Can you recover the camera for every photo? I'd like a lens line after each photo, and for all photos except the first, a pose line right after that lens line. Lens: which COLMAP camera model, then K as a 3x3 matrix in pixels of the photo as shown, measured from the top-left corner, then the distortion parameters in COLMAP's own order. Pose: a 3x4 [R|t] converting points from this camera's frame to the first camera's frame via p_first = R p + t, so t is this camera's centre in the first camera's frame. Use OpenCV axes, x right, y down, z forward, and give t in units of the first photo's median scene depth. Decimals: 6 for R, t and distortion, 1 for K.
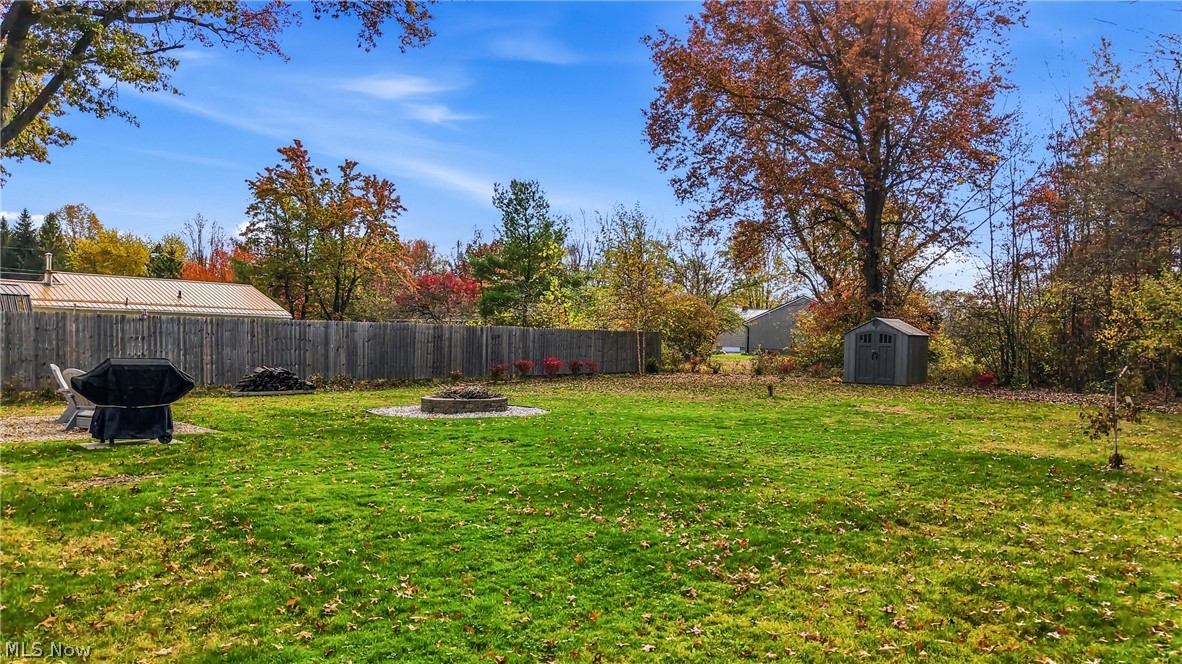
lens RADIAL K [[786.6, 0, 591.0], [0, 786.6, 332.0], [0, 0, 1]] dist [-0.006201, -0.005023]
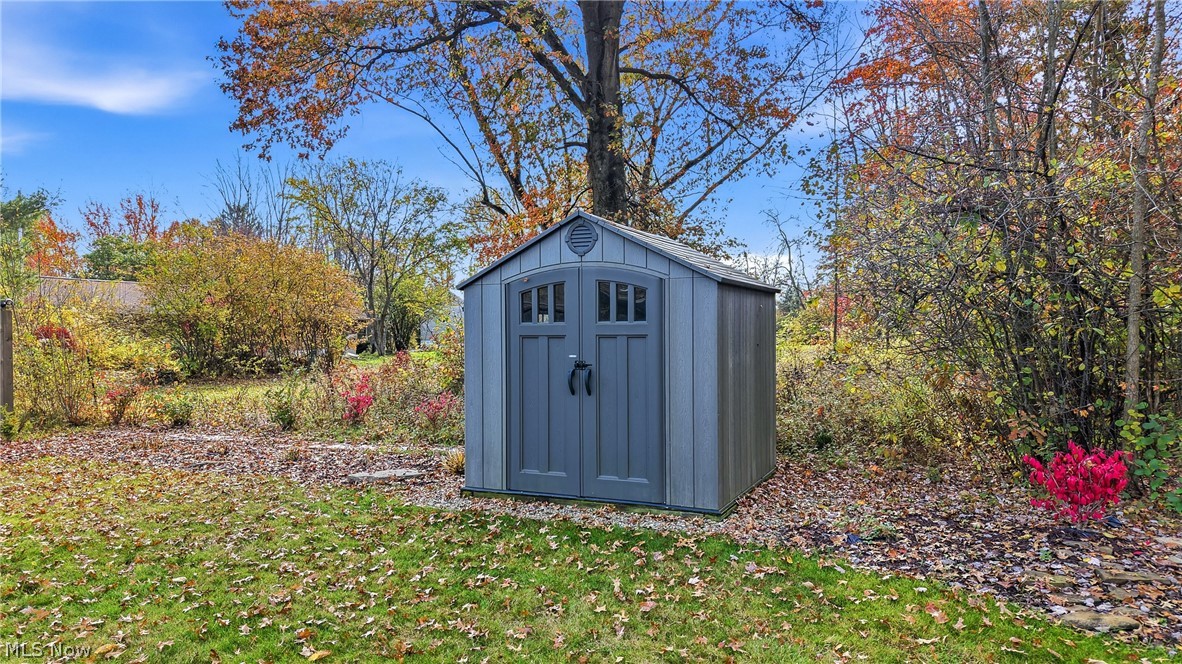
lens RADIAL K [[786.6, 0, 591.0], [0, 786.6, 332.0], [0, 0, 1]] dist [-0.006201, -0.005023]
pose [[0.953873, -0.032437, 0.298452, 0.290349], [0.017471, 0.998459, 0.052678, 0.004473], [-0.299700, -0.045034, 0.952970, 0.765223]]
